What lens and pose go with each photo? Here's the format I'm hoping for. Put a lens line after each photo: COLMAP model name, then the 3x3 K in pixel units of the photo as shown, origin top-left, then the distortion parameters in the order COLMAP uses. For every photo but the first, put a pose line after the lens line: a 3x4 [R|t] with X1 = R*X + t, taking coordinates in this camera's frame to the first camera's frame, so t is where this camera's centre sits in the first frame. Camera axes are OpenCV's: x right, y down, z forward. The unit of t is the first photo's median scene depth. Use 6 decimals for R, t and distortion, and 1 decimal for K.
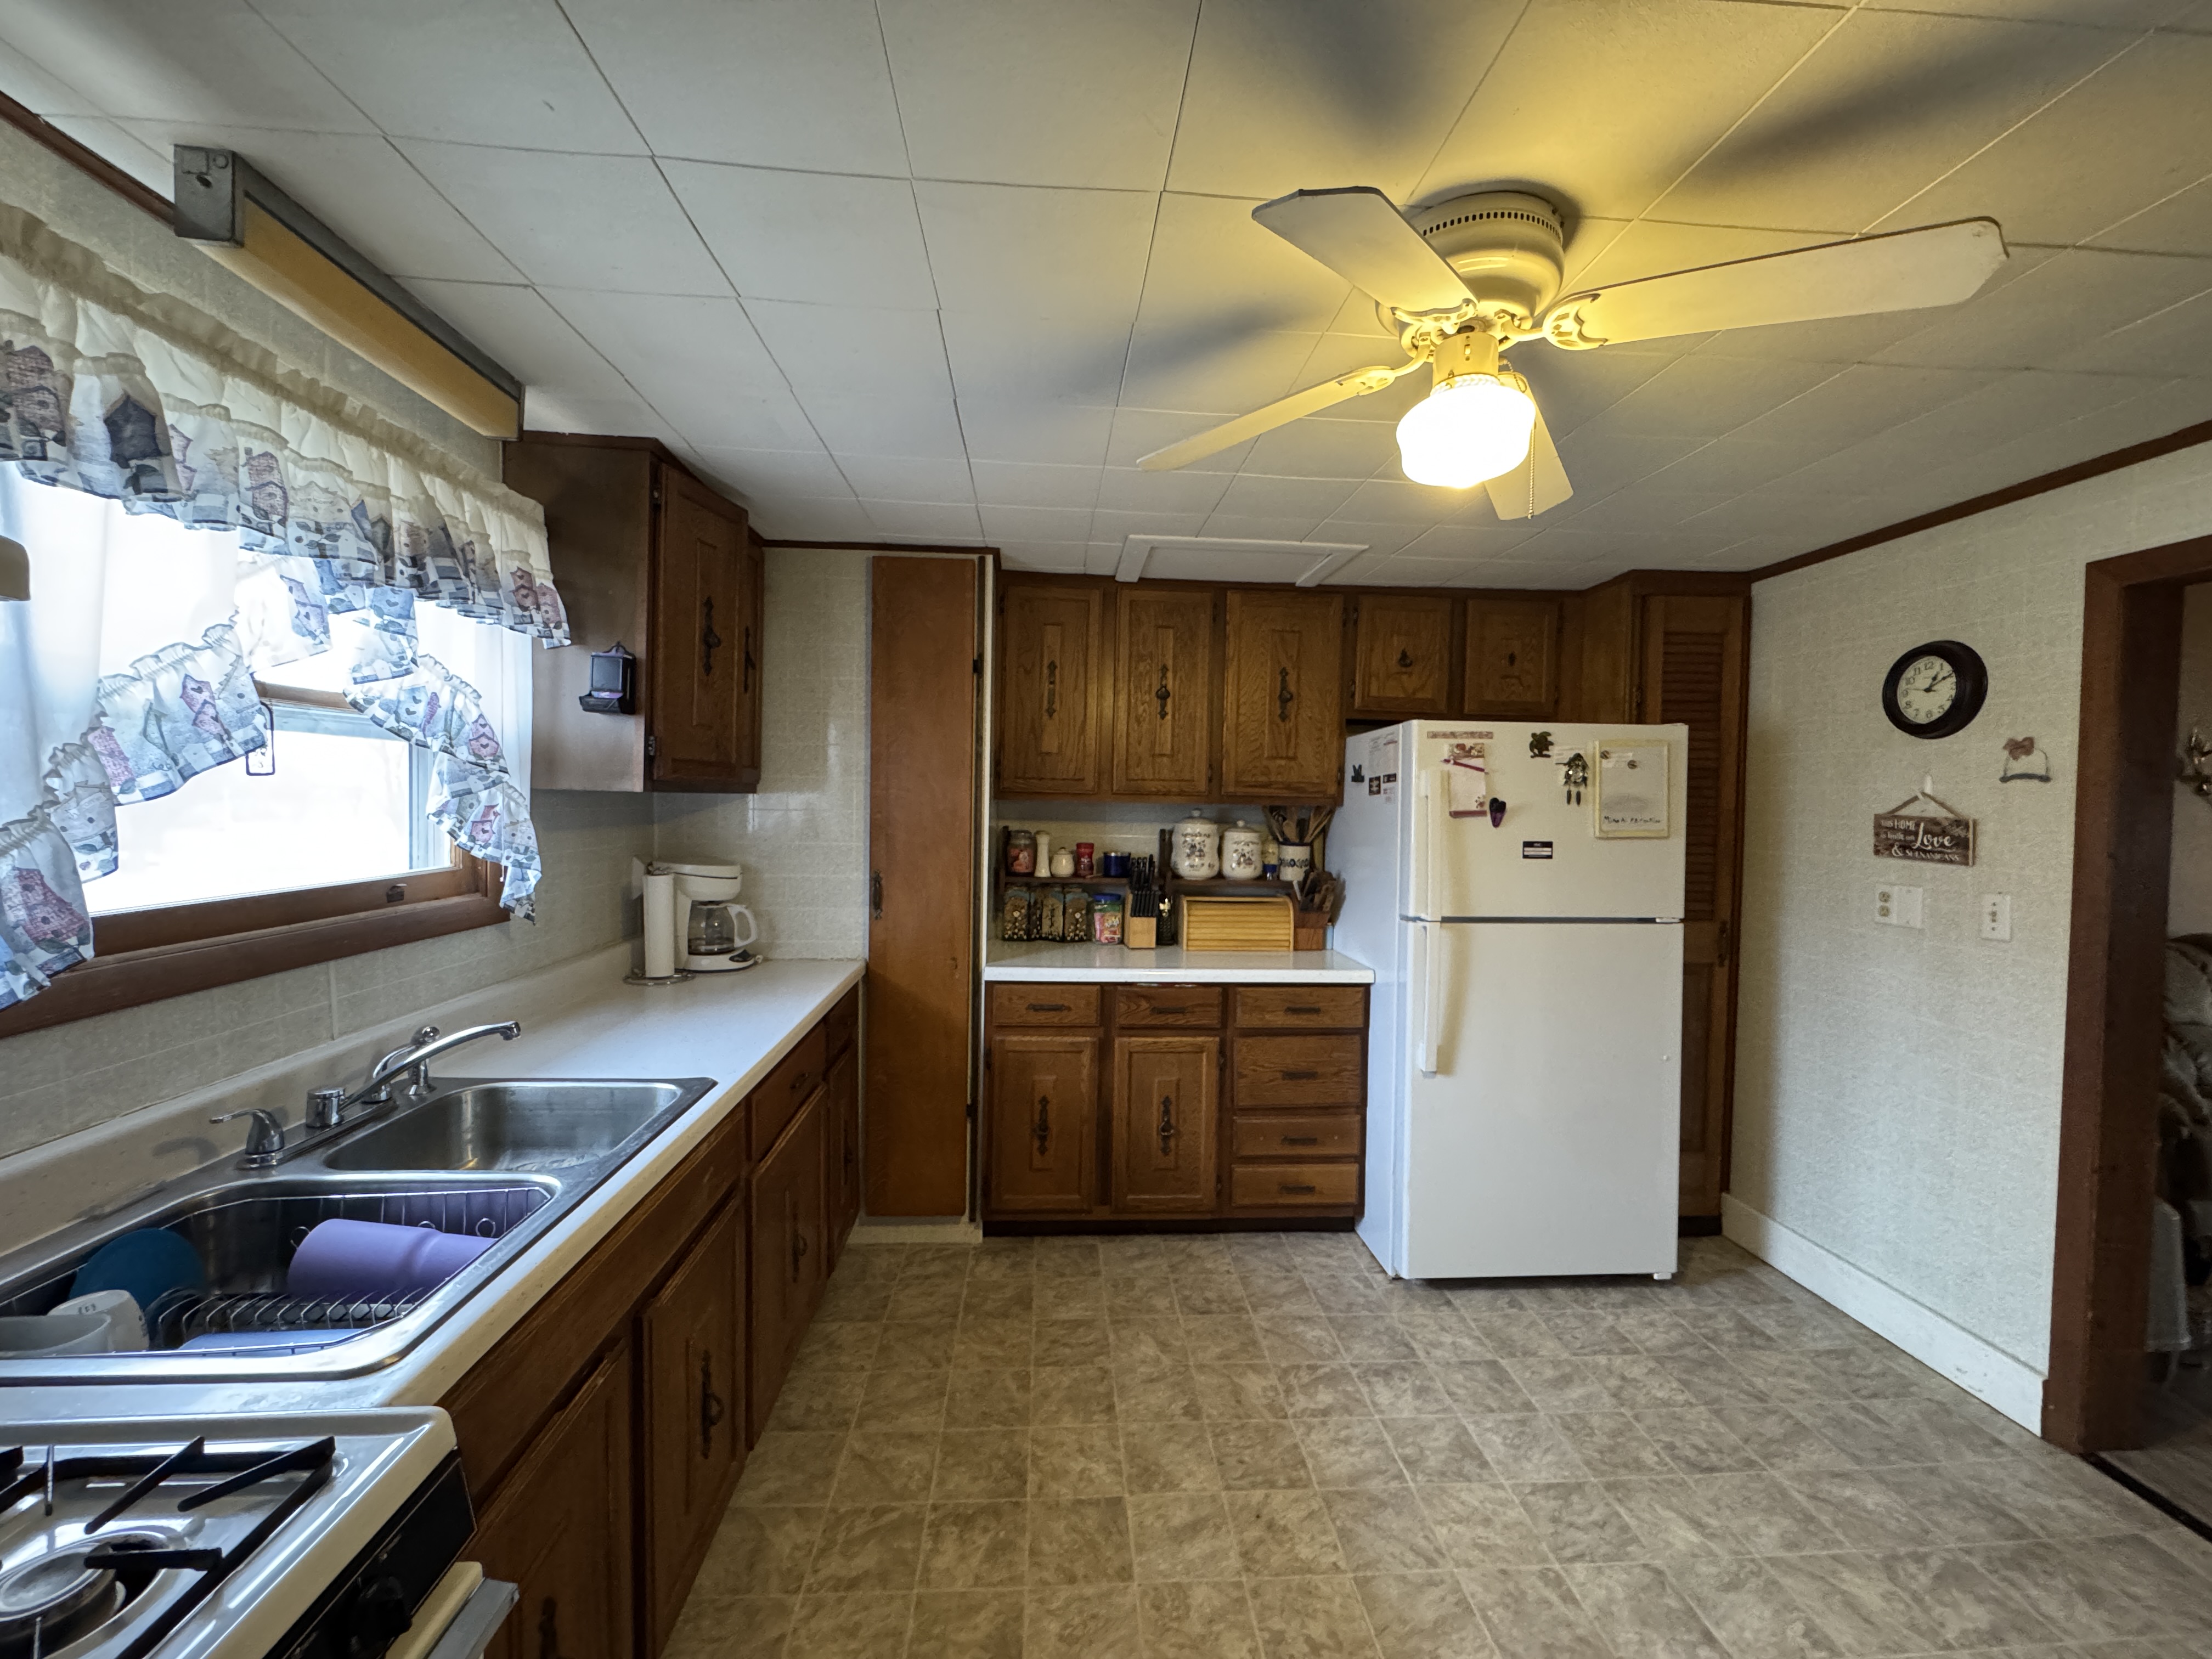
lens RADIAL K [[882.3, 0, 1106.0], [0, 882.3, 829.5], [0, 0, 1]] dist [-0.000124, -0.000074]
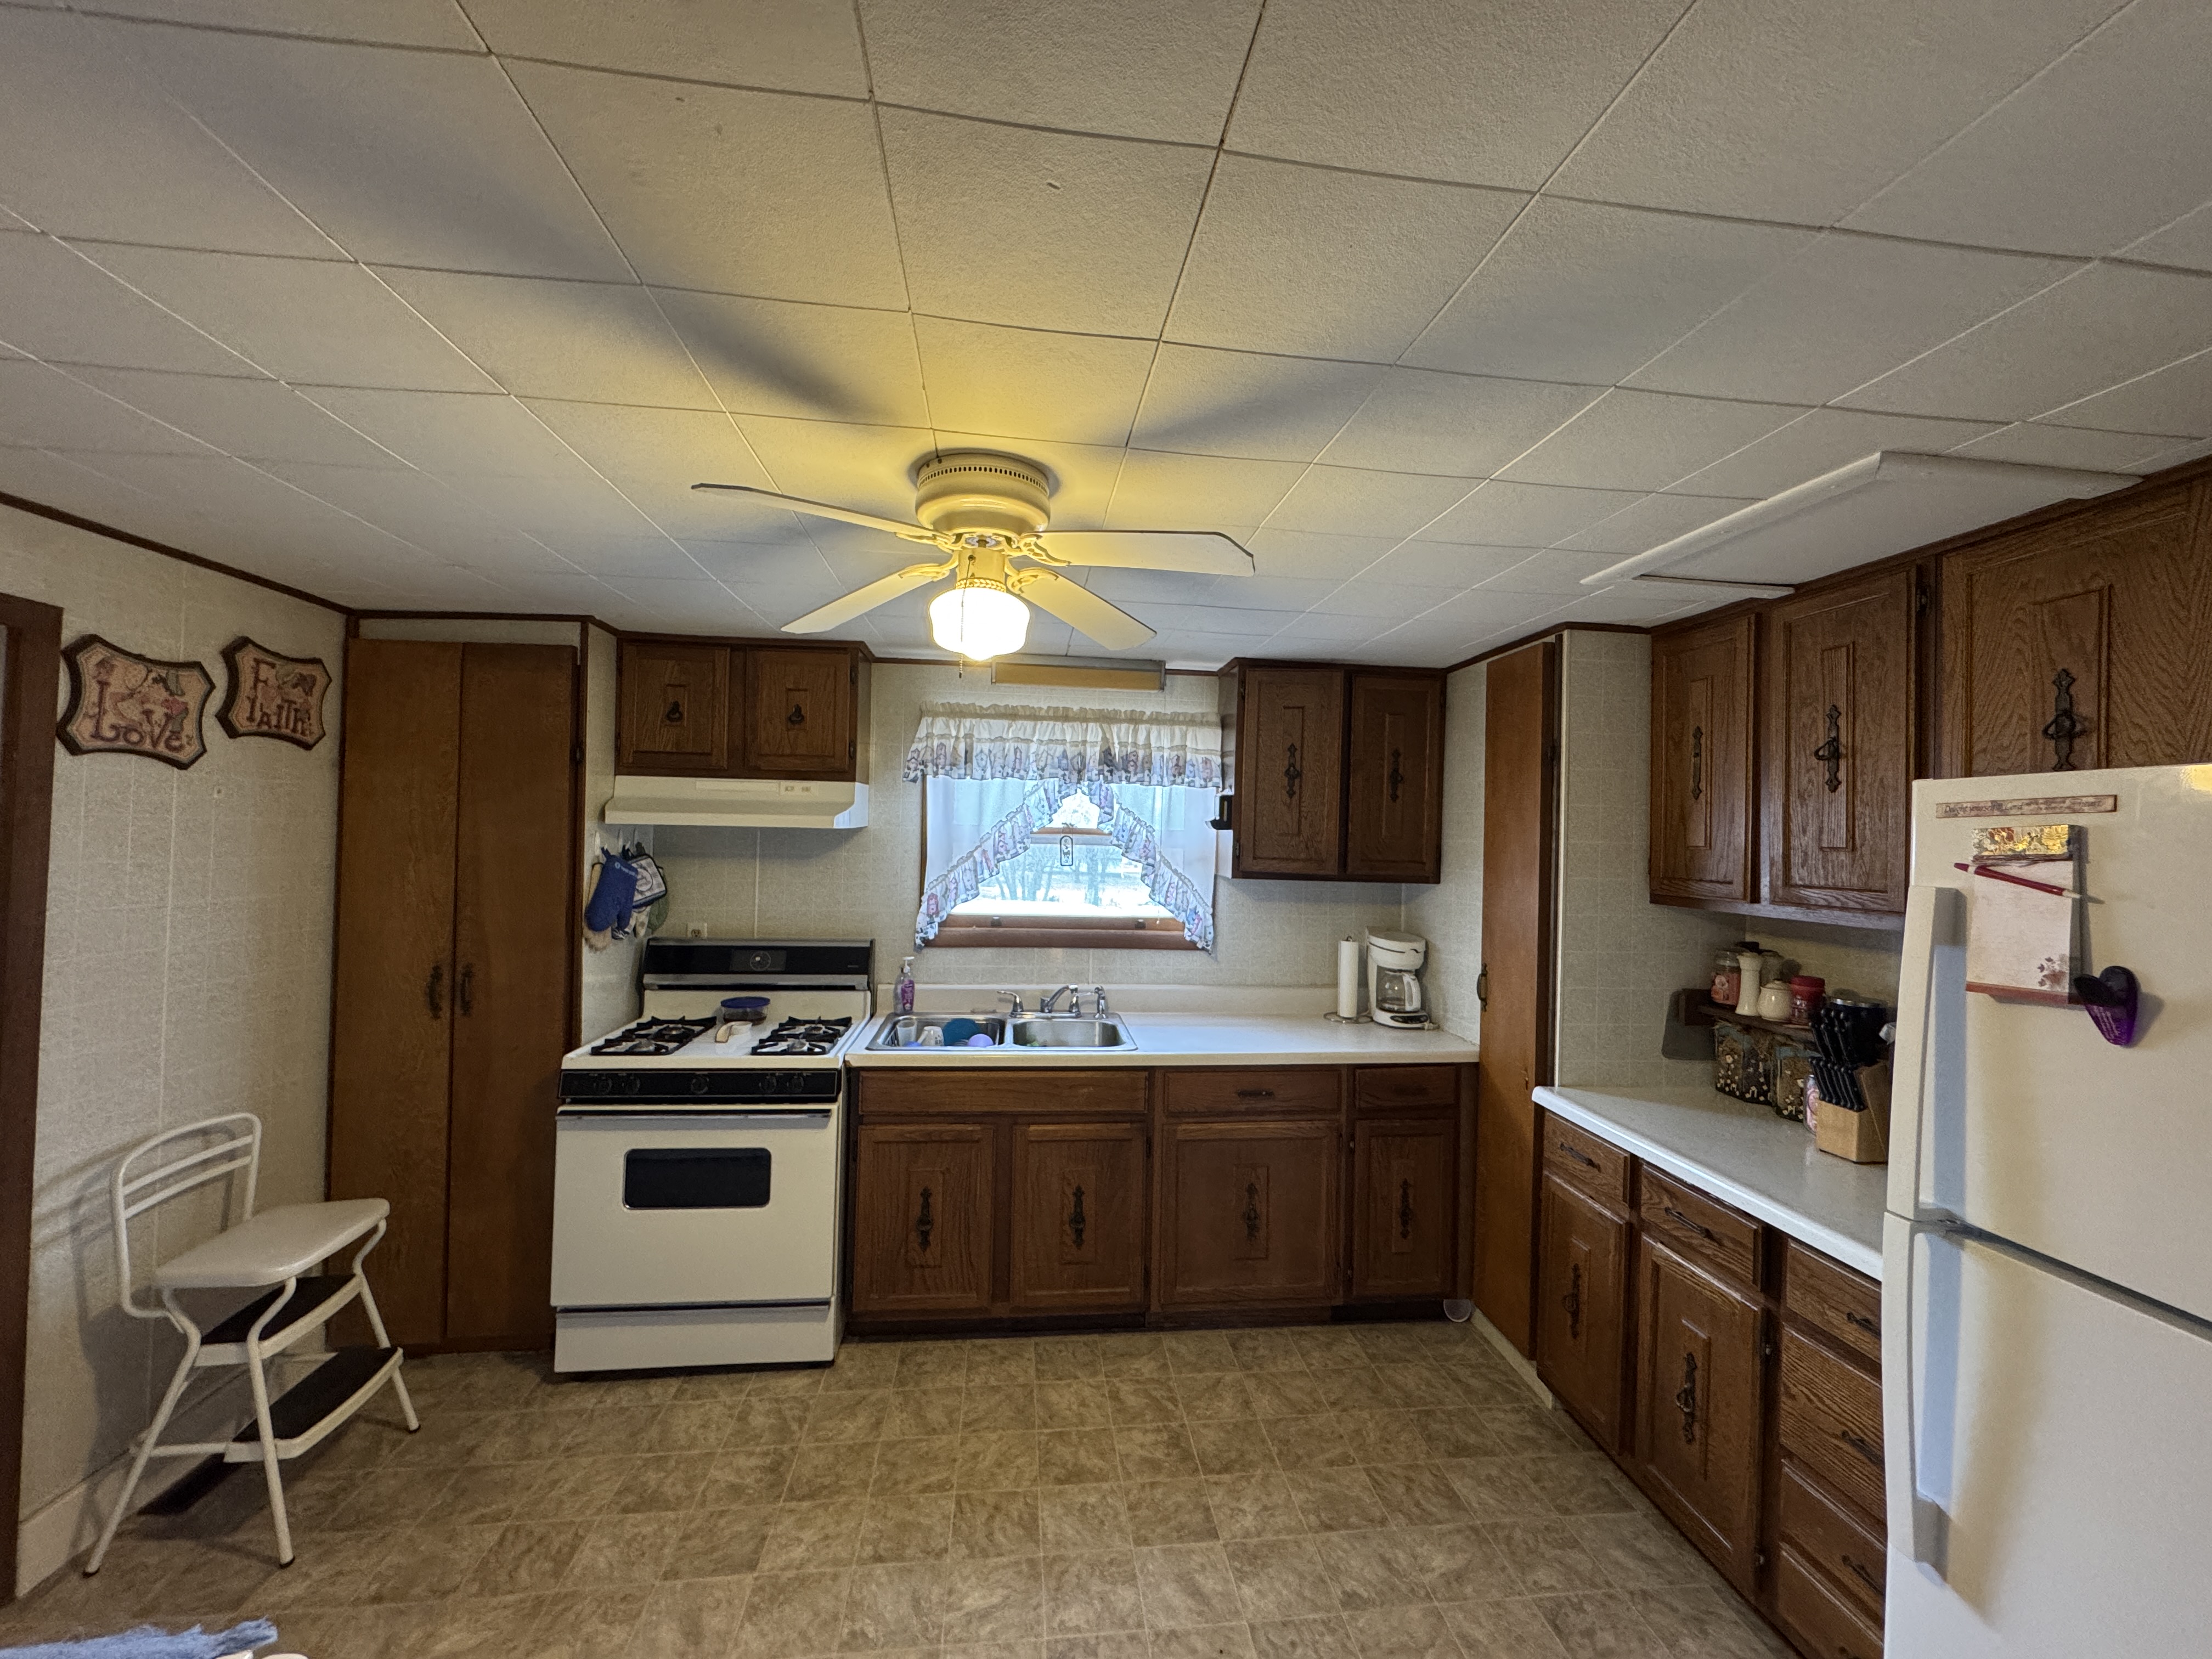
lens RADIAL K [[882.3, 0, 1106.0], [0, 882.3, 829.5], [0, 0, 1]] dist [-0.000124, -0.000074]
pose [[0.039730, -0.023425, -0.998936, 0.801708], [-0.065313, 0.997526, -0.025989, -0.056709], [0.997074, 0.066276, 0.038102, 0.544191]]
